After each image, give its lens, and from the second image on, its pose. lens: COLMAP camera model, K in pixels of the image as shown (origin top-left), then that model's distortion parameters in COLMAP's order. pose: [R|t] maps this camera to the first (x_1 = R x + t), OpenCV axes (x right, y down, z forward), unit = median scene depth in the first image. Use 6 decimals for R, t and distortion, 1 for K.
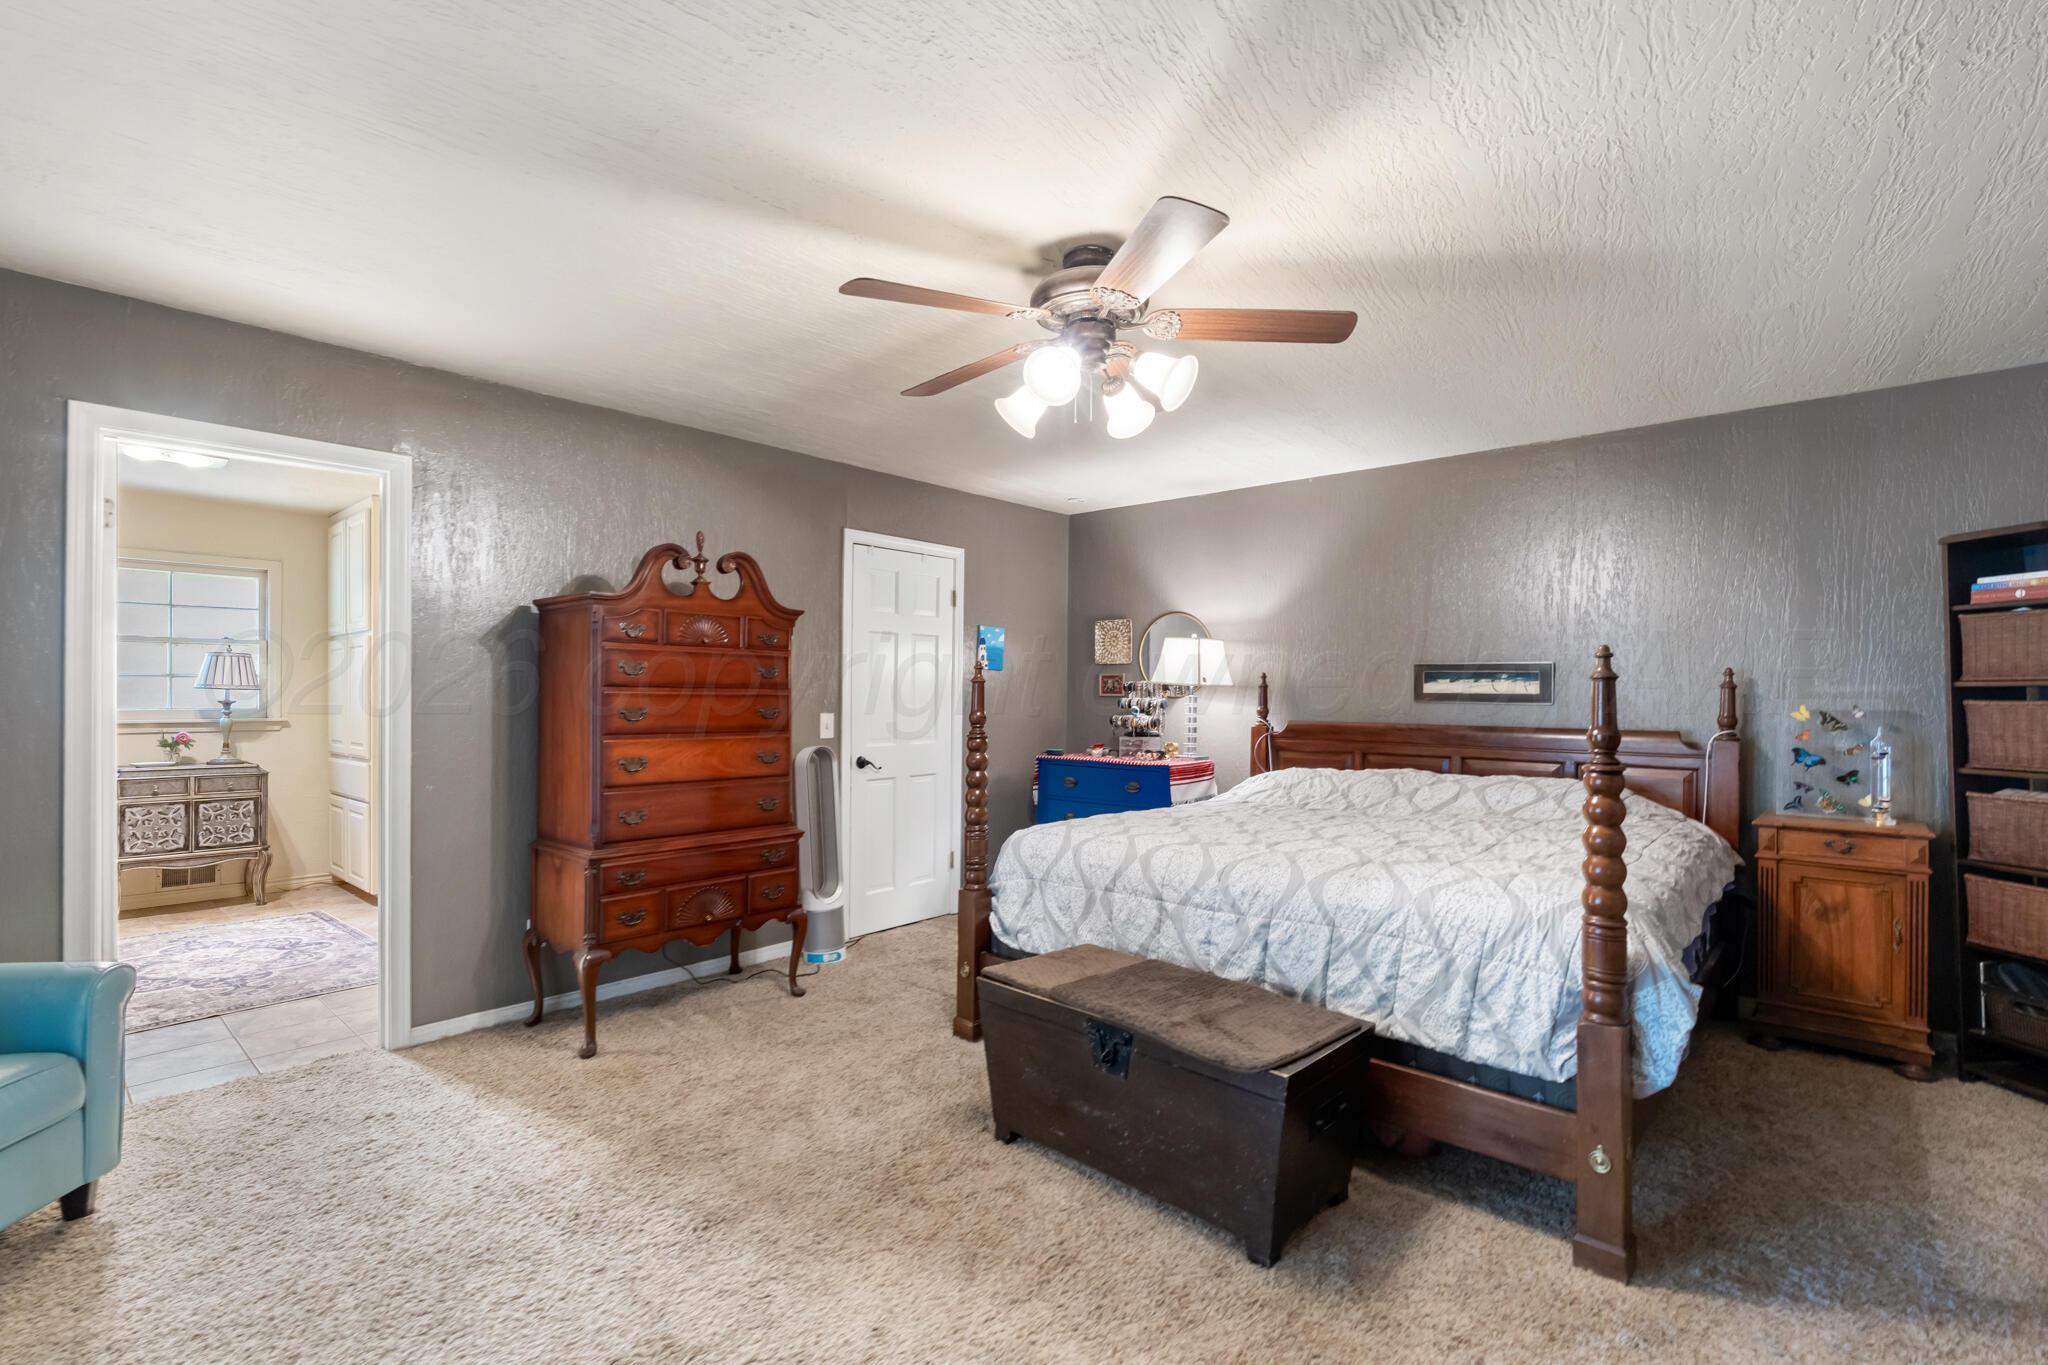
lens RADIAL K [[926.4, 0, 1015.5], [0, 926.4, 686.2], [0, 0, 1]] dist [-0.000744, -0.000121]
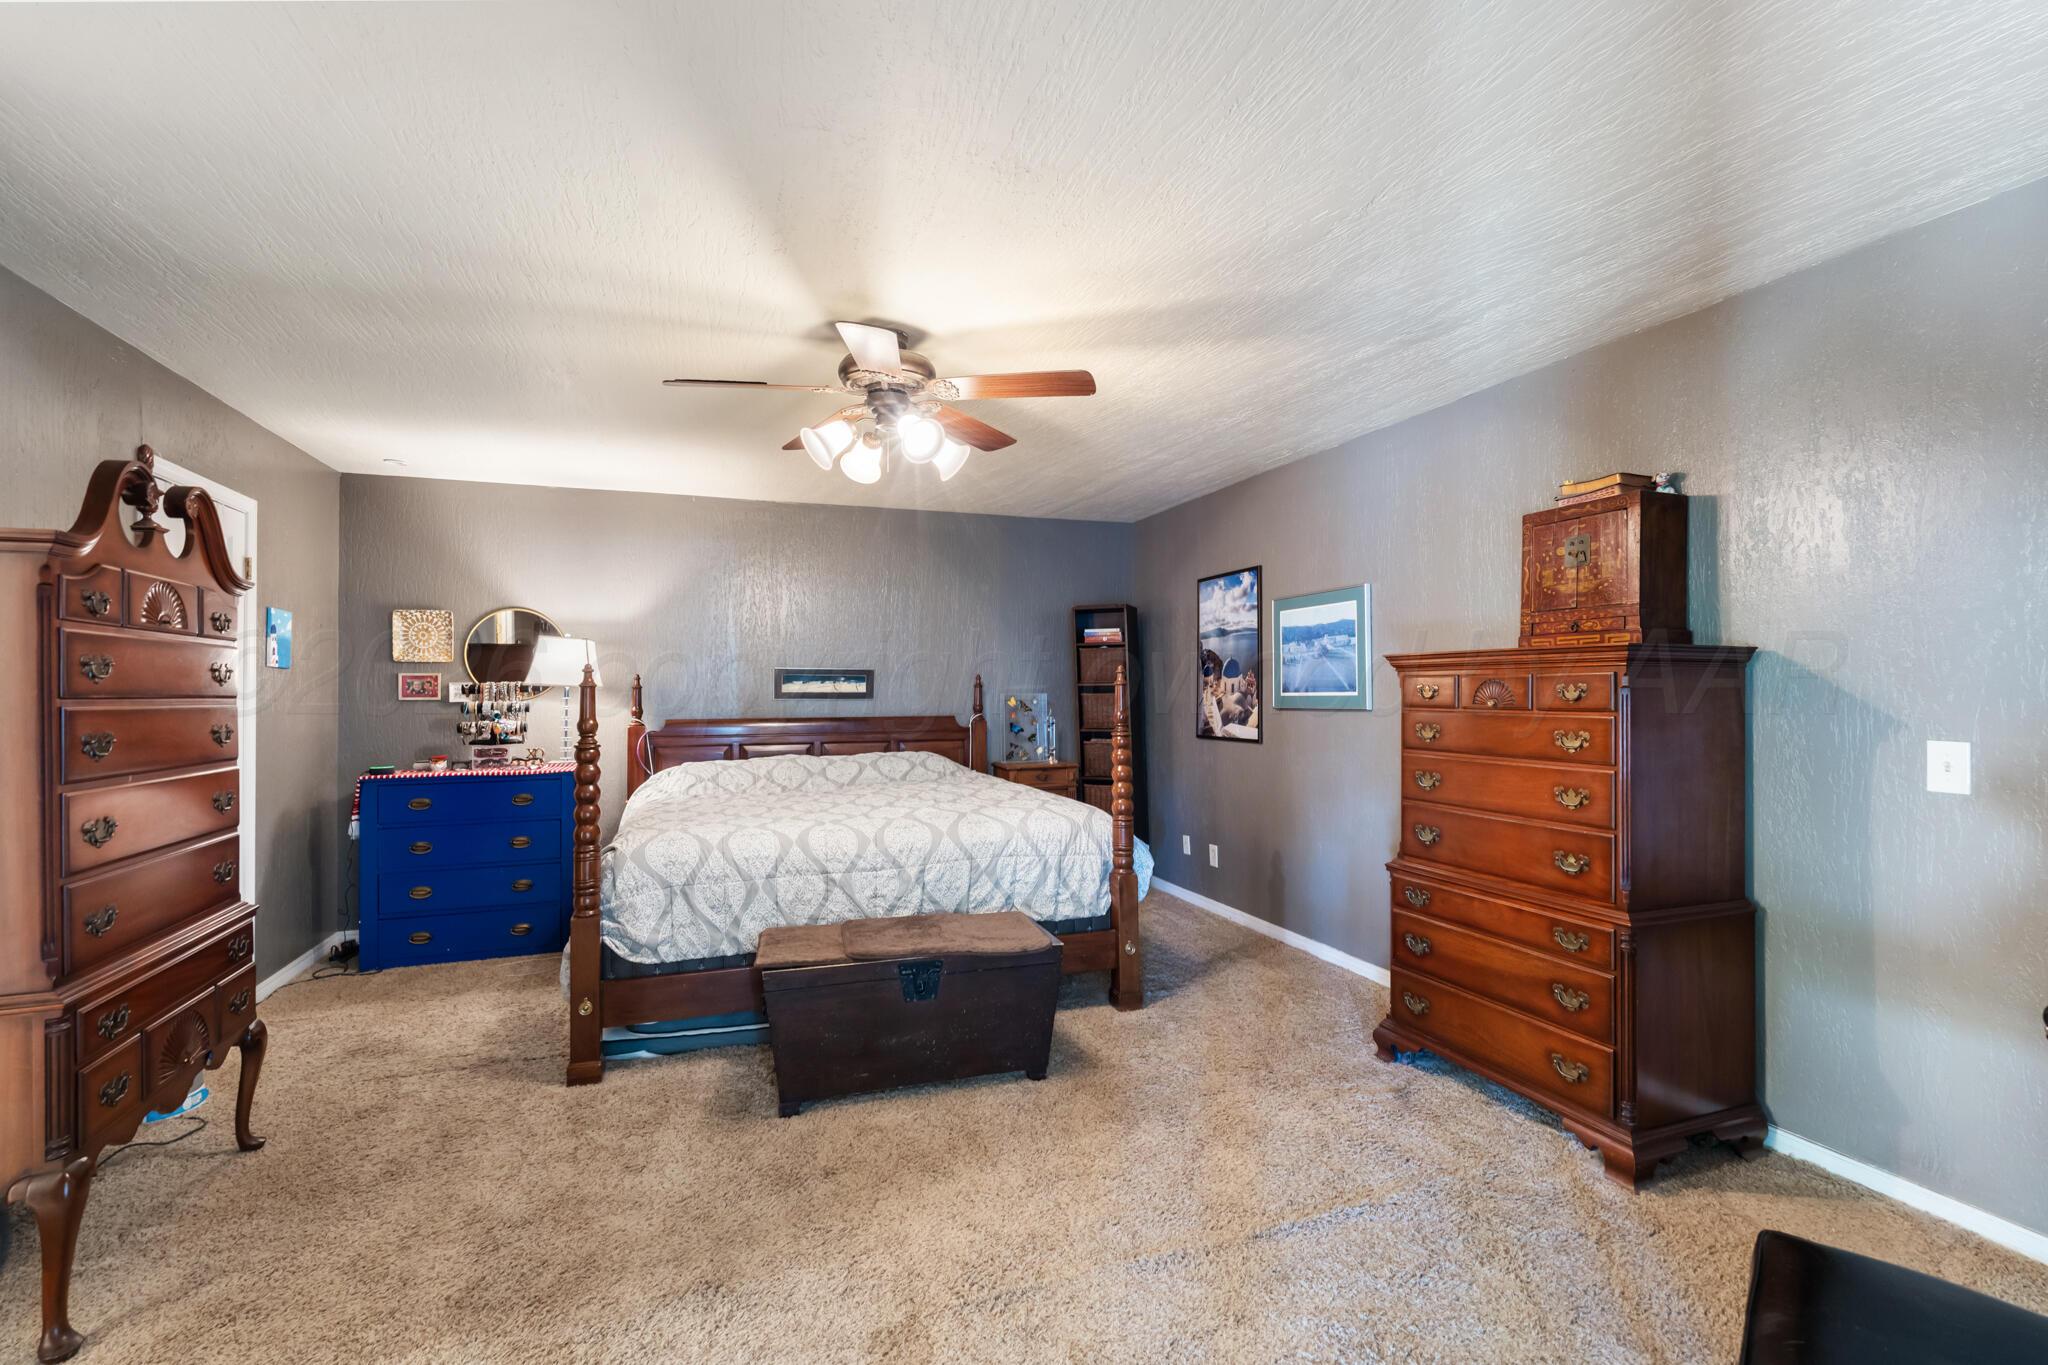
lens RADIAL K [[926.4, 0, 1015.5], [0, 926.4, 686.2], [0, 0, 1]] dist [-0.000744, -0.000121]
pose [[0.465142, -0.006064, 0.885215, -0.724419], [0.002945, 0.999982, 0.005303, -0.009253], [-0.885231, 0.000140, 0.465151, 0.236026]]
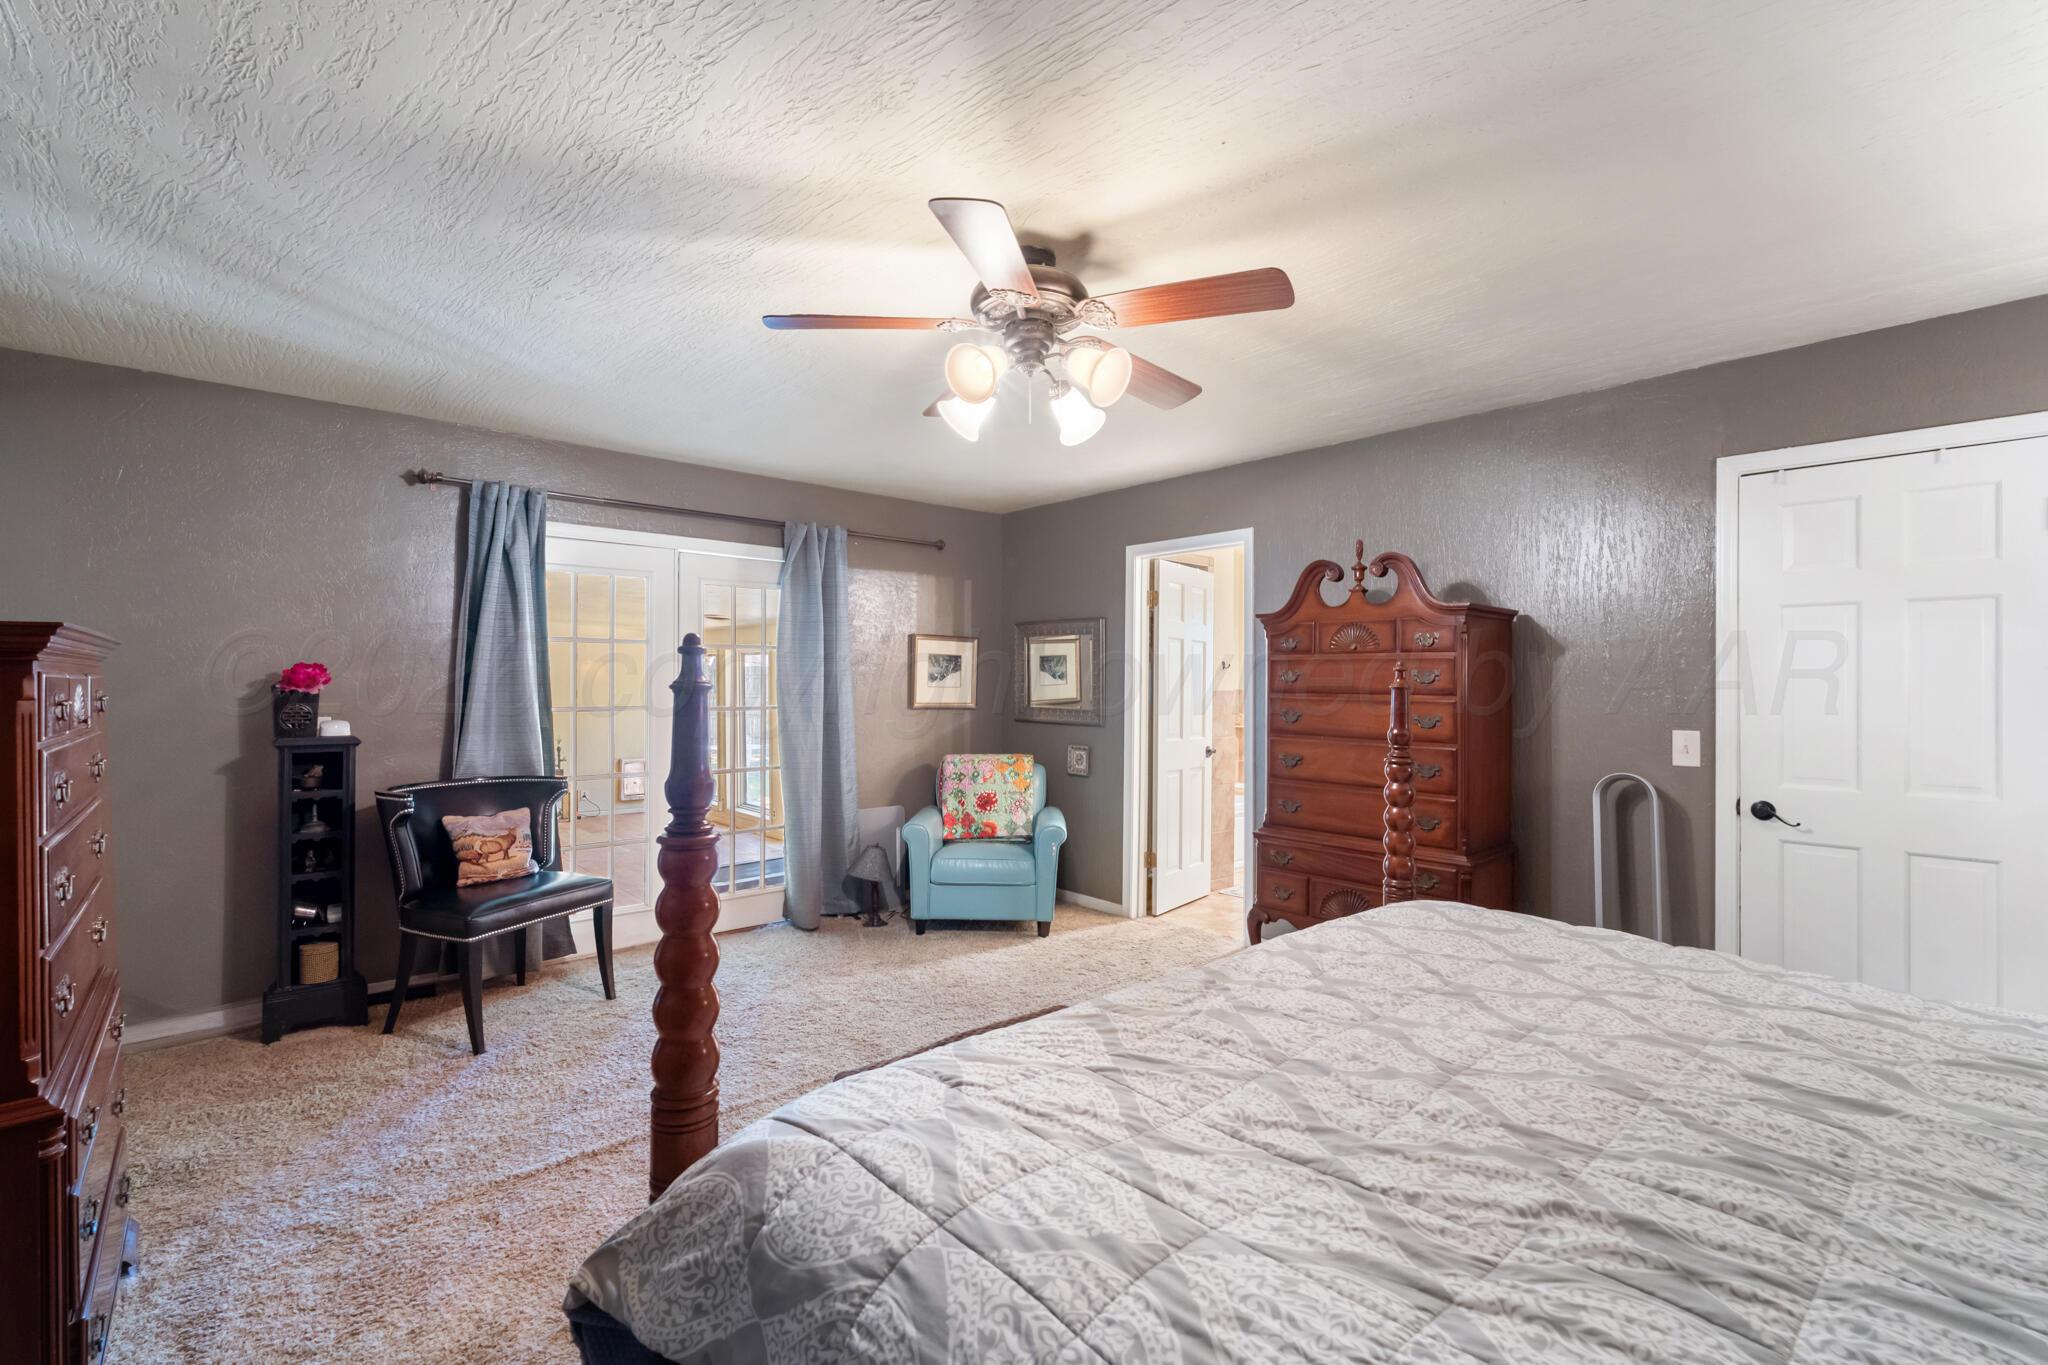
lens RADIAL K [[926.4, 0, 1015.5], [0, 926.4, 686.2], [0, 0, 1]] dist [-0.000744, -0.000121]
pose [[-0.118902, -0.004605, -0.992895, 0.835897], [0.001175, 0.999988, -0.004779, -0.002674], [0.992905, -0.001735, -0.118895, 0.871271]]
